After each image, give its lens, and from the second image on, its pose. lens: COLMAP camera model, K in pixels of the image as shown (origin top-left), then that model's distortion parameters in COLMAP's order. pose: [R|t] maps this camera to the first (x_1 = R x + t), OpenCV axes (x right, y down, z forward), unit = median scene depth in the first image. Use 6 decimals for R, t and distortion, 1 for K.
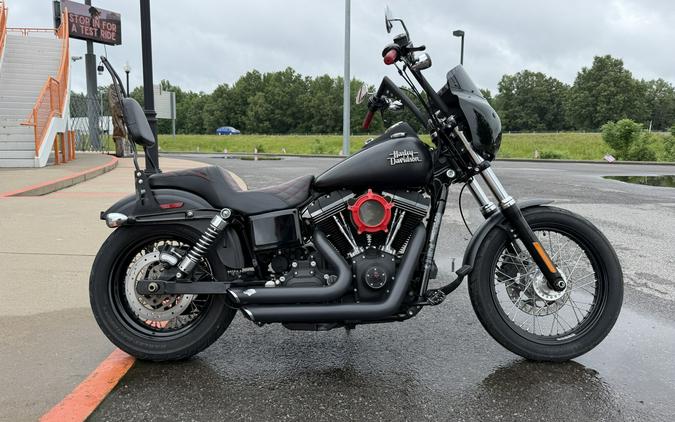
lens RADIAL K [[548.1, 0, 333.1], [0, 548.1, 212.4], [0, 0, 1]] dist [0.004712, 0.003347]
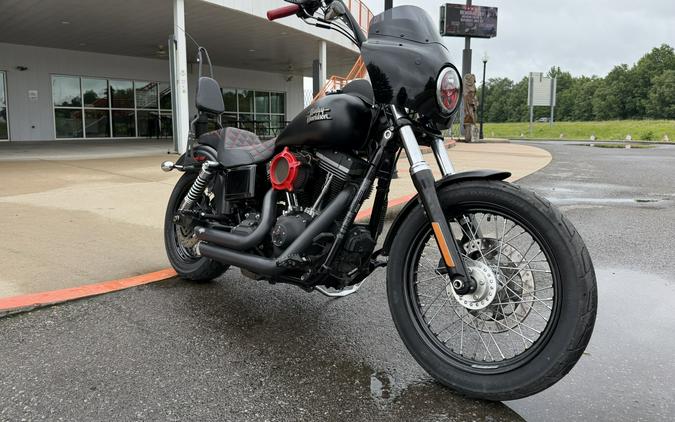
lens RADIAL K [[533.8, 0, 337.5], [0, 533.8, 211.0], [0, 0, 1]] dist [0.003086, -0.003991]
pose [[0.662837, 0.099861, -0.742075, 0.207145], [-0.093025, 0.994371, 0.050720, 0.003341], [0.742963, 0.035412, 0.668395, 0.101782]]
